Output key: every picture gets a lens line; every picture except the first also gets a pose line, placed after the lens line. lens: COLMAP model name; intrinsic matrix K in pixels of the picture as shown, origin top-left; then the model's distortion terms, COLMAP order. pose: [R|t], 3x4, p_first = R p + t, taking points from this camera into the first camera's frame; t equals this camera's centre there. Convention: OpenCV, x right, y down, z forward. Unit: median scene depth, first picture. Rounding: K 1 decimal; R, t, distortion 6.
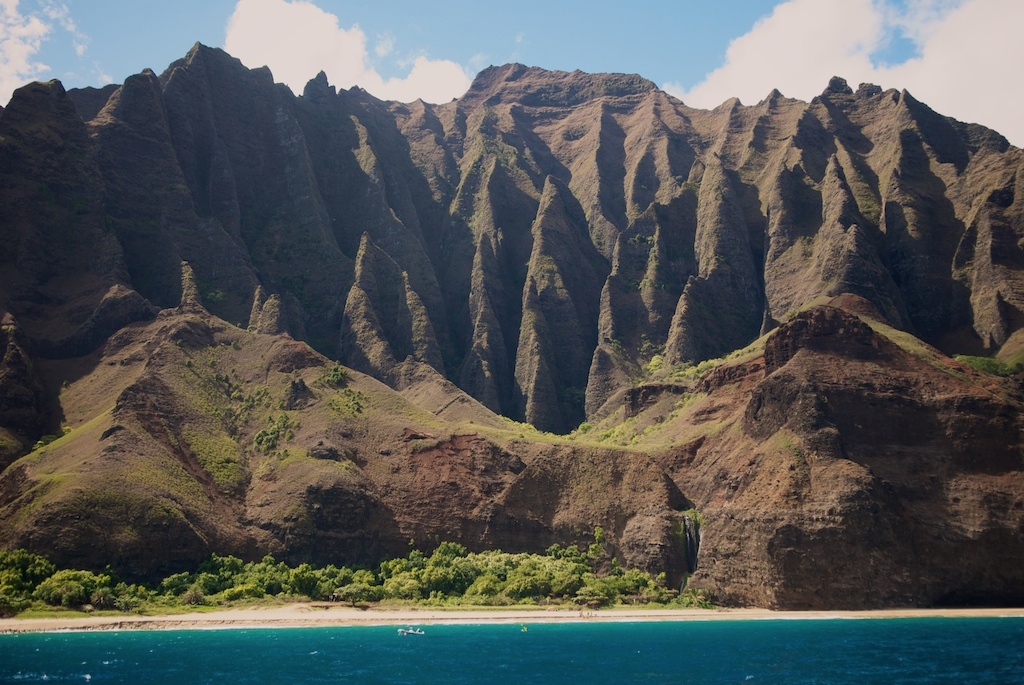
lens RADIAL K [[1031.5, 0, 512.2], [0, 1031.5, 348.8], [0, 0, 1]] dist [0.023586, 0.000000]
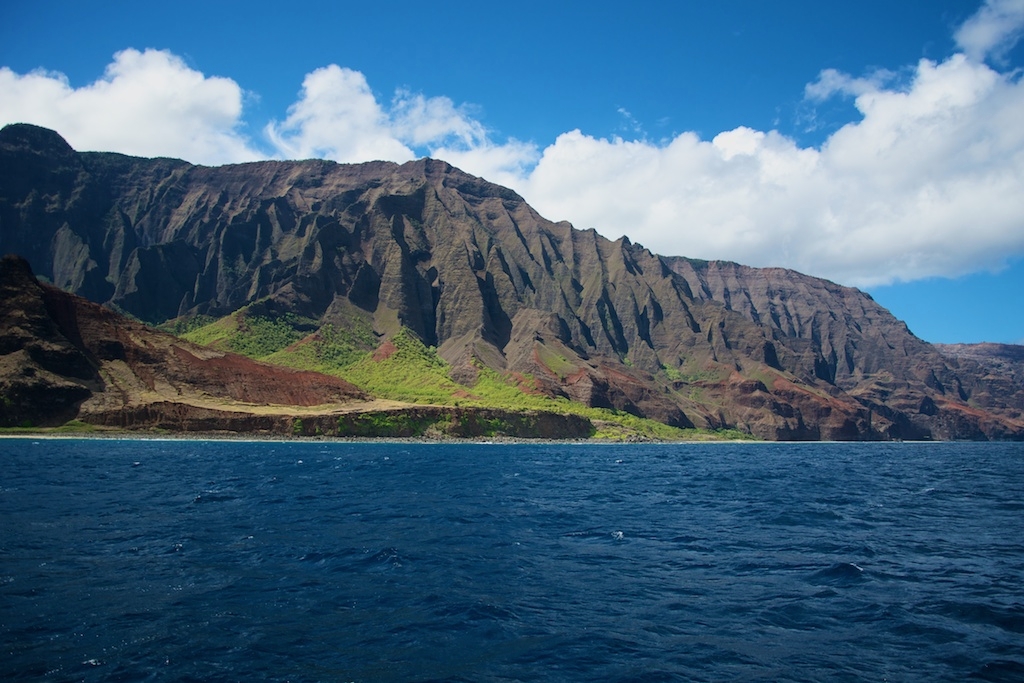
lens RADIAL K [[845.8, 0, 515.9], [0, 845.8, 343.8], [0, 0, 1]] dist [-0.134386, 0.129333]
pose [[0.804750, 0.086167, 0.587326, -2.402339], [-0.163853, 0.983214, 0.080262, -0.275194], [-0.570551, -0.160826, 0.805361, -1.204459]]
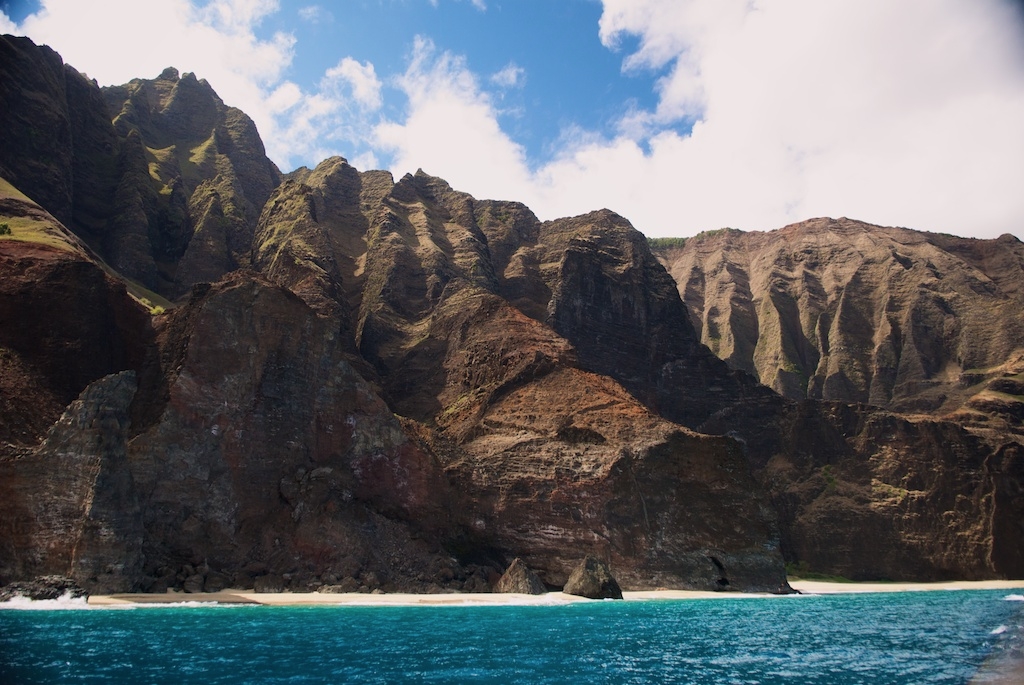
lens RADIAL K [[767.2, 0, 511.5], [0, 767.2, 342.9], [0, 0, 1]] dist [-0.027070, -0.029181]
pose [[0.961483, 0.094553, 0.258088, 1.054686], [-0.078567, 0.994335, -0.071589, 0.091839], [-0.263395, 0.048555, 0.963465, 0.418165]]
